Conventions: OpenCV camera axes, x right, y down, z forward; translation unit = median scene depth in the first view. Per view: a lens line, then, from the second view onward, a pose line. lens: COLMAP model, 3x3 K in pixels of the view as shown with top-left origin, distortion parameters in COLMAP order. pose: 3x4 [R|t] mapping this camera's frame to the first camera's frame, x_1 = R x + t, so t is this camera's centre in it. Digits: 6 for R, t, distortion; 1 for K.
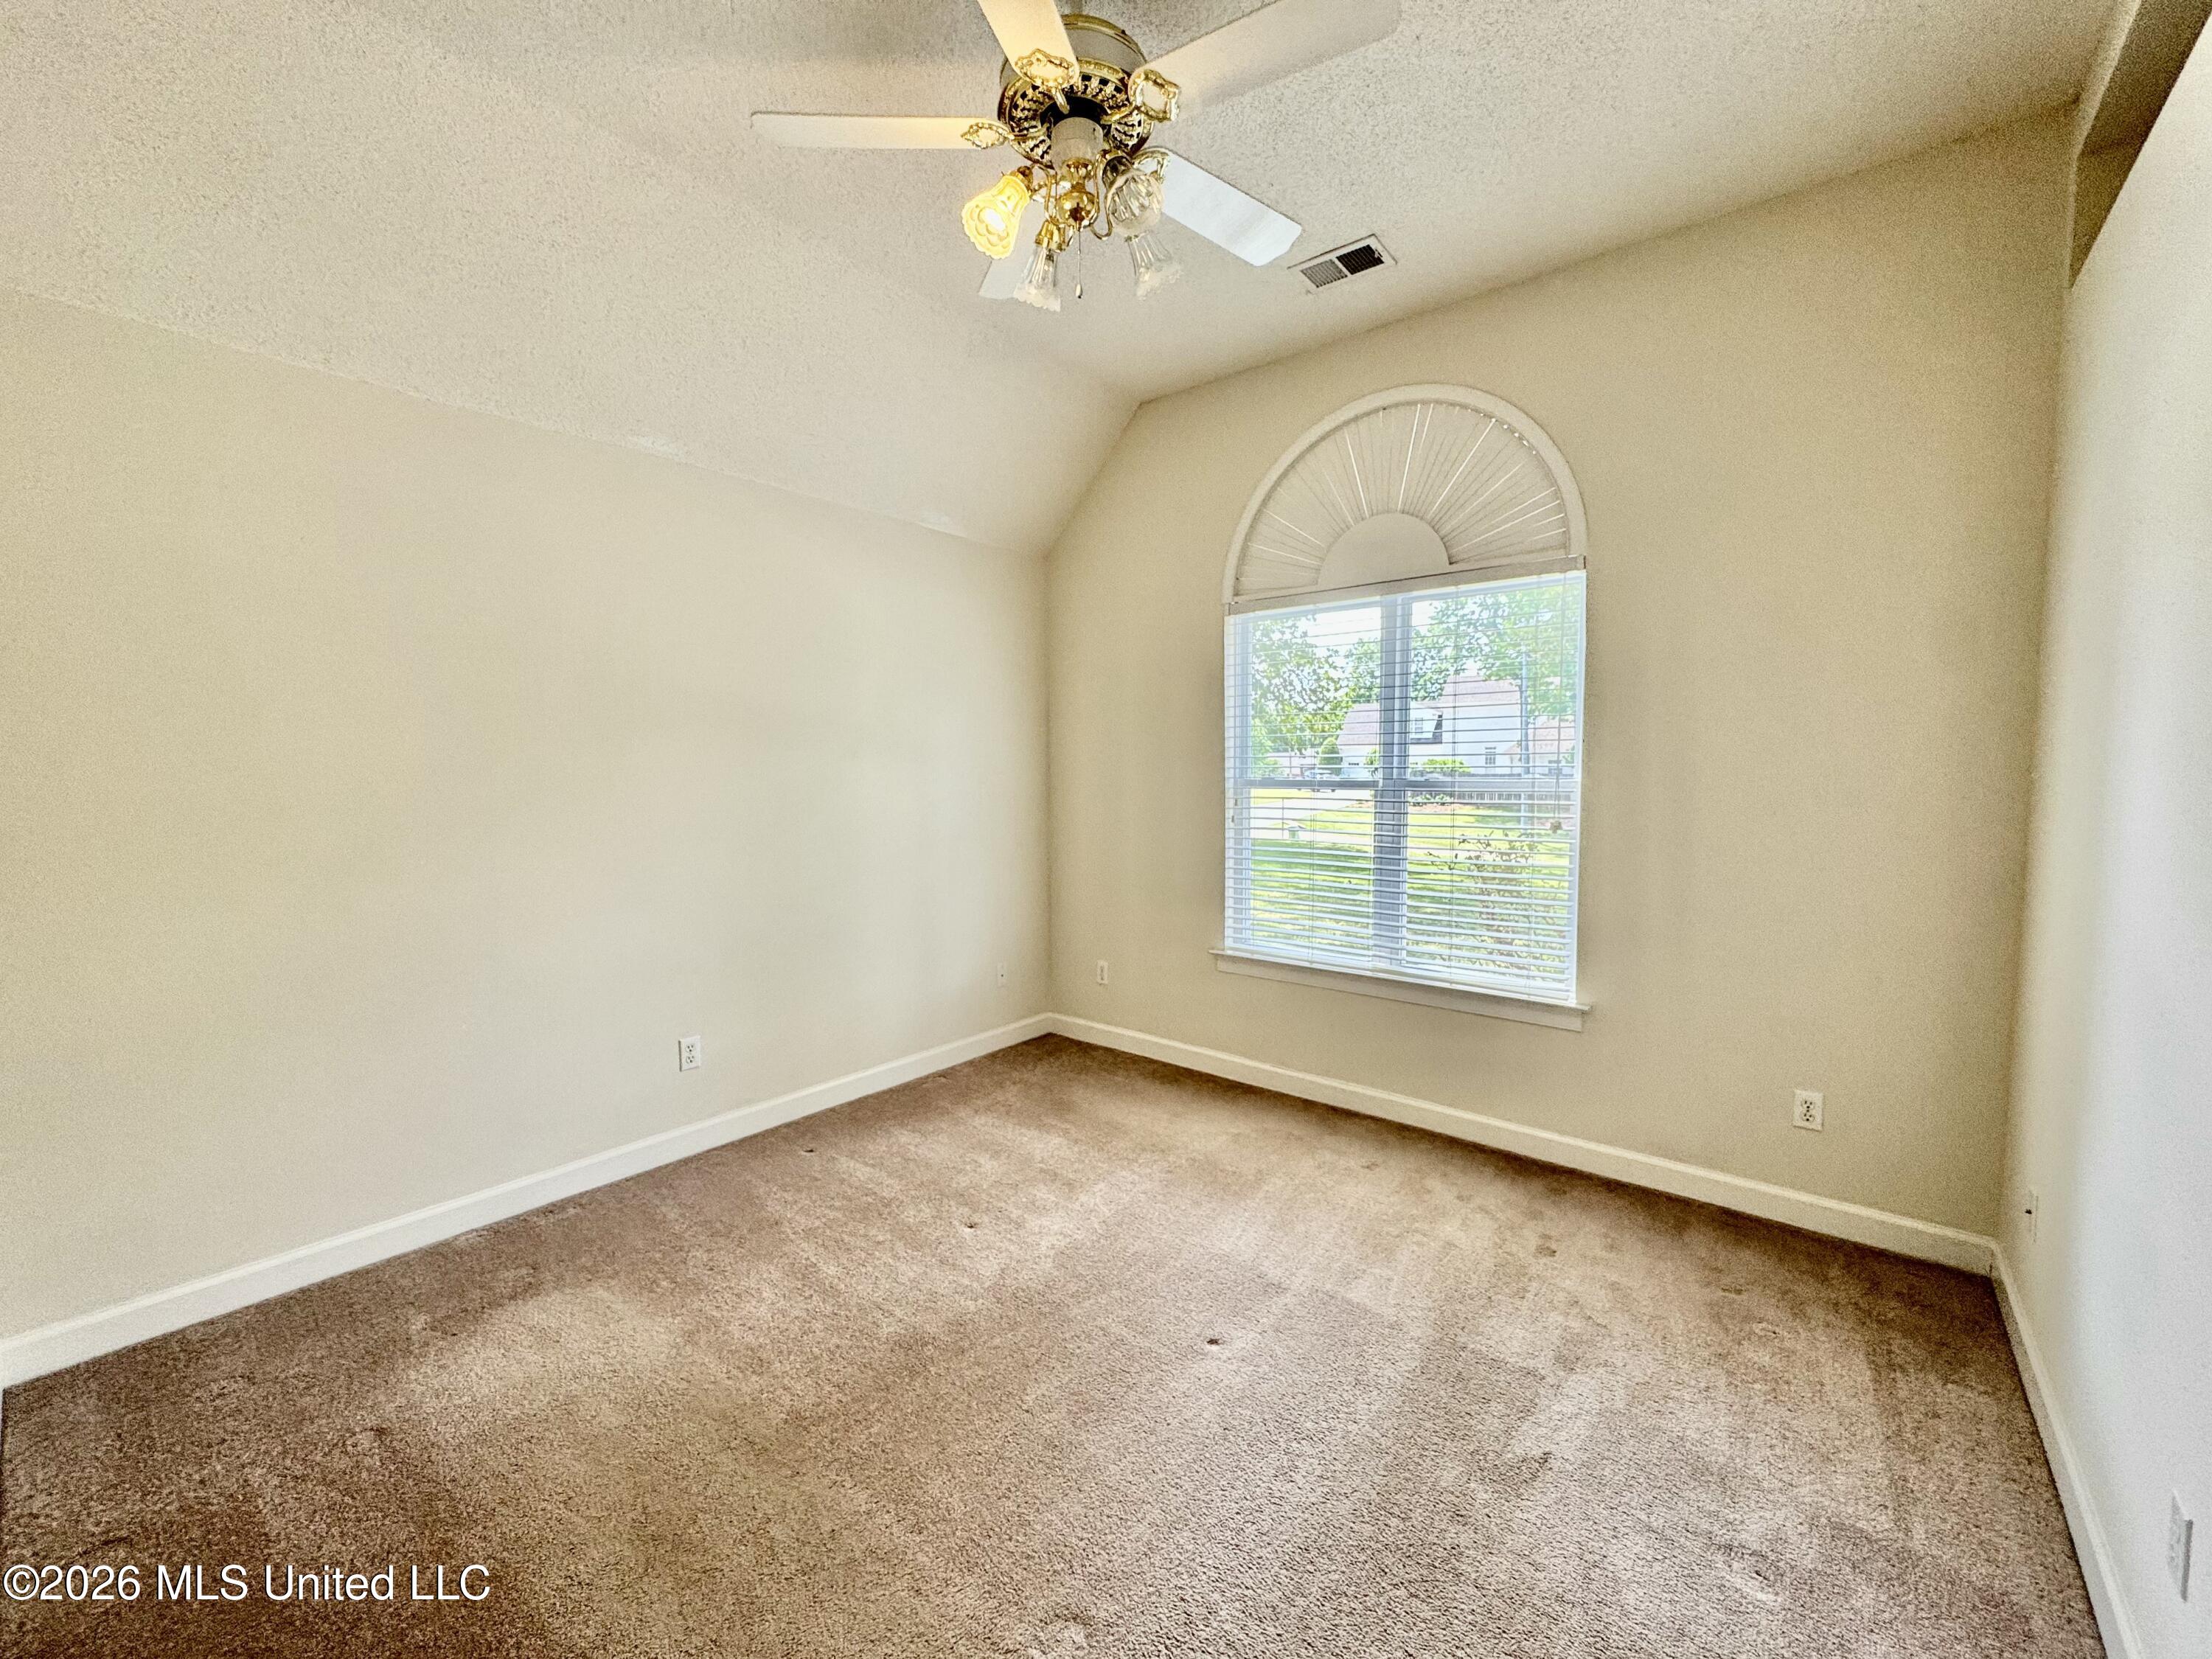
lens RADIAL K [[883.8, 0, 1106.0], [0, 883.8, 829.5], [0, 0, 1]] dist [-0.001407, -0.000372]
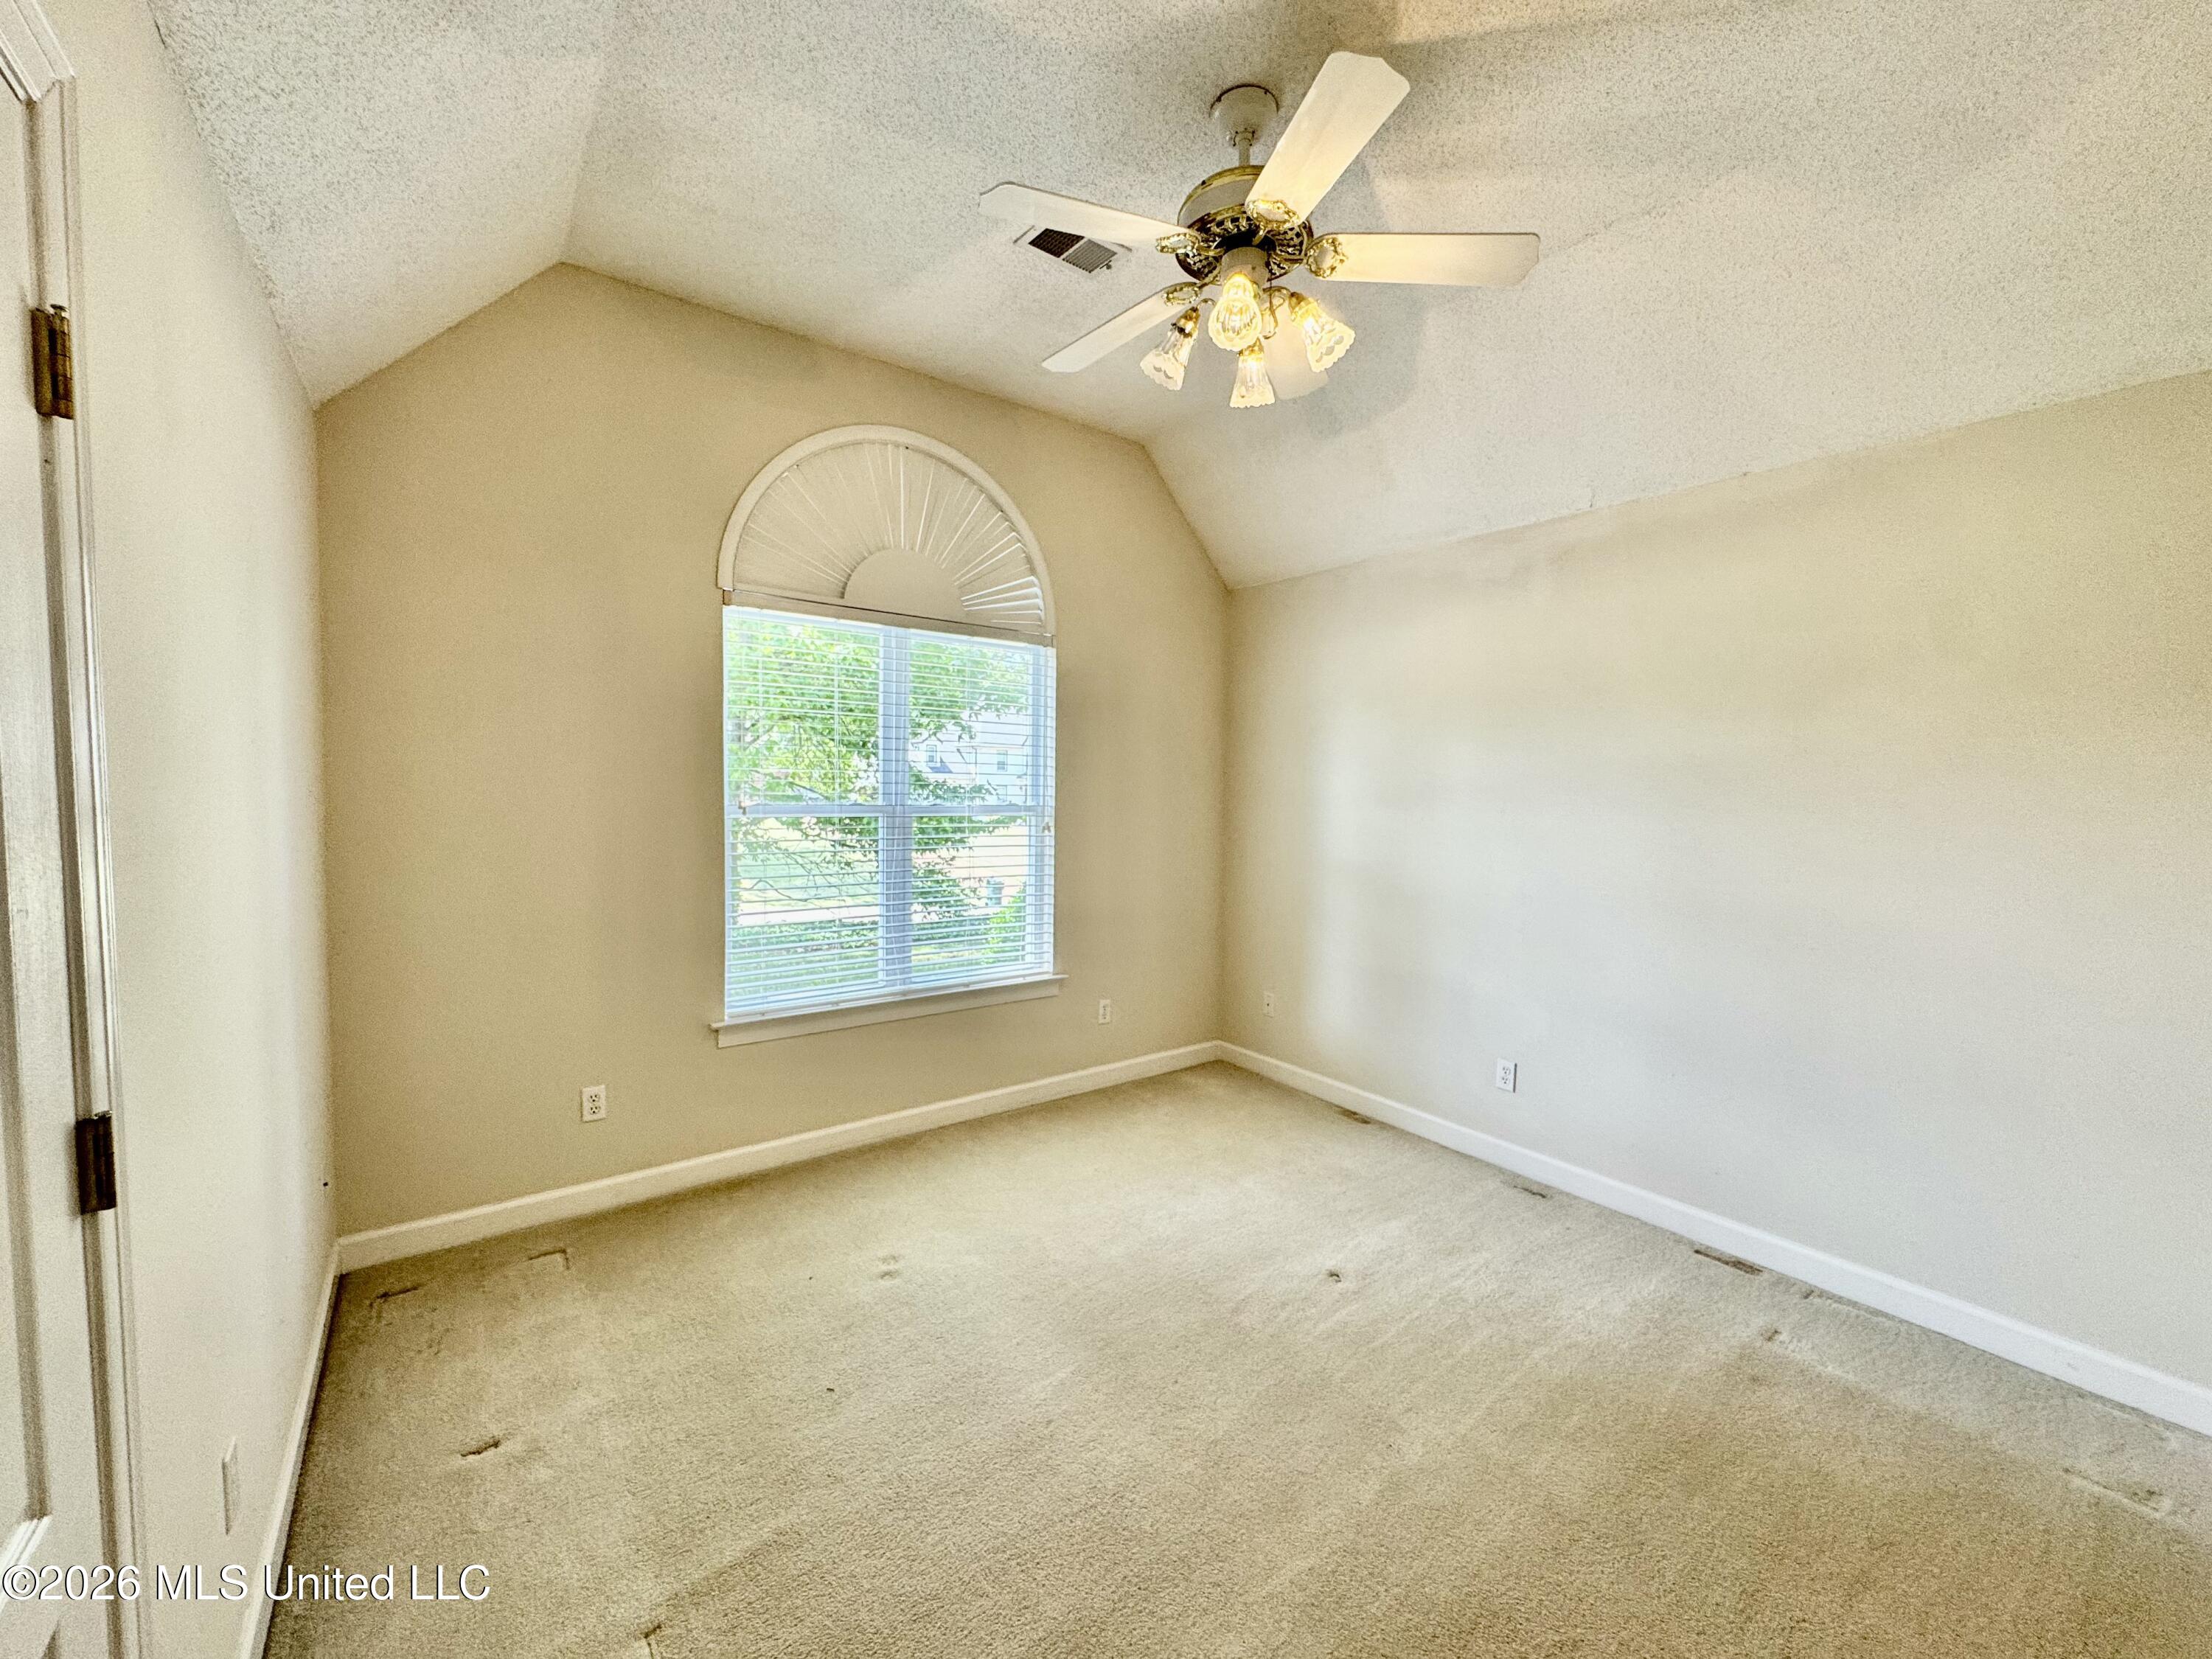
lens RADIAL K [[883.8, 0, 1106.0], [0, 883.8, 829.5], [0, 0, 1]] dist [-0.001407, -0.000372]
pose [[0.233361, -0.032541, 0.971845, -0.586202], [0.061879, 0.997911, 0.018555, -0.030966], [-0.970419, 0.055807, 0.234887, 0.491280]]
